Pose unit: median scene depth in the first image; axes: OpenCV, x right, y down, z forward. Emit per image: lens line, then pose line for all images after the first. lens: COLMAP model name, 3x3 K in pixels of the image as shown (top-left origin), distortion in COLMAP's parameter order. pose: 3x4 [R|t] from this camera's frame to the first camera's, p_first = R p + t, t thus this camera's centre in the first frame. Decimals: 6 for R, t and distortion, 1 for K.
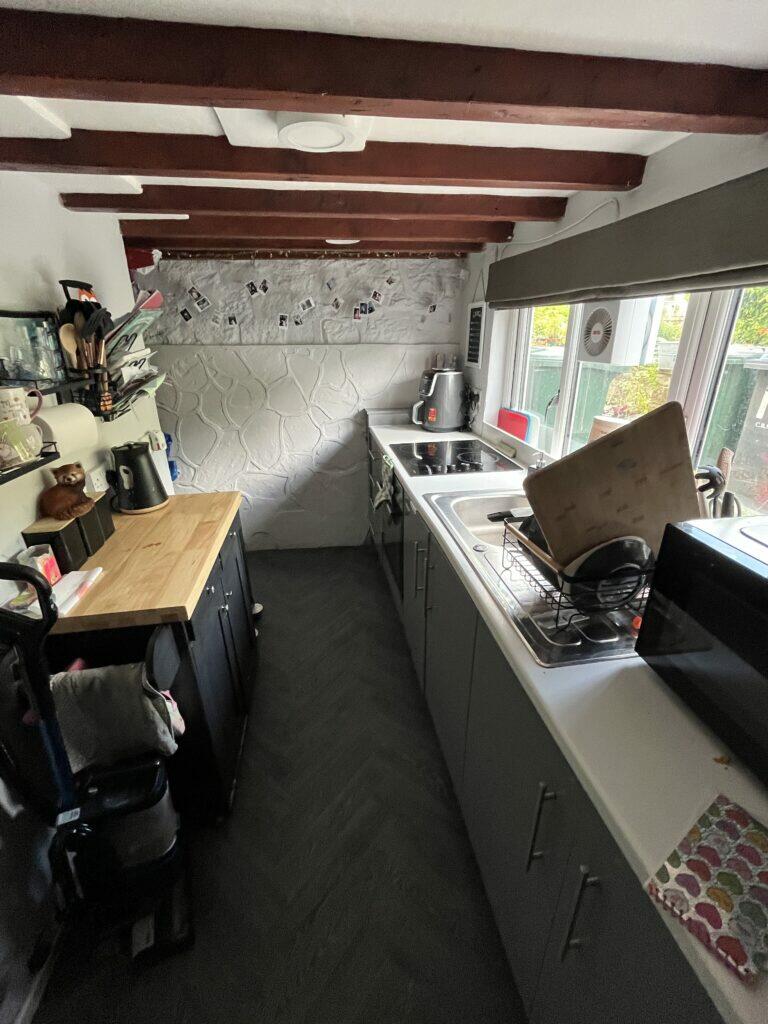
lens RADIAL K [[439.0, 0, 385.4], [0, 439.0, 509.7], [0, 0, 1]] dist [0.000689, -0.000267]
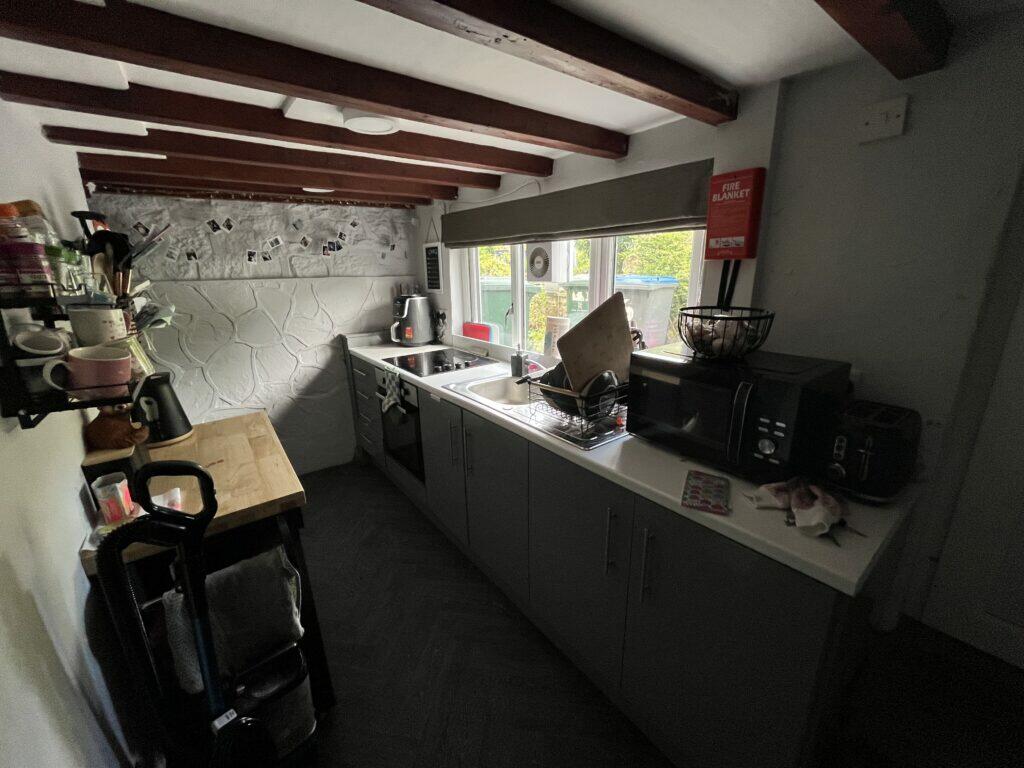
lens RADIAL K [[412.2, 0, 511.9], [0, 412.2, 382.8], [0, 0, 1]] dist [0.003092, -0.000284]
pose [[0.879430, -0.137009, 0.455886, -0.202254], [0.190504, 0.978947, -0.073286, 0.059696], [-0.436247, 0.151298, 0.887016, -0.105640]]
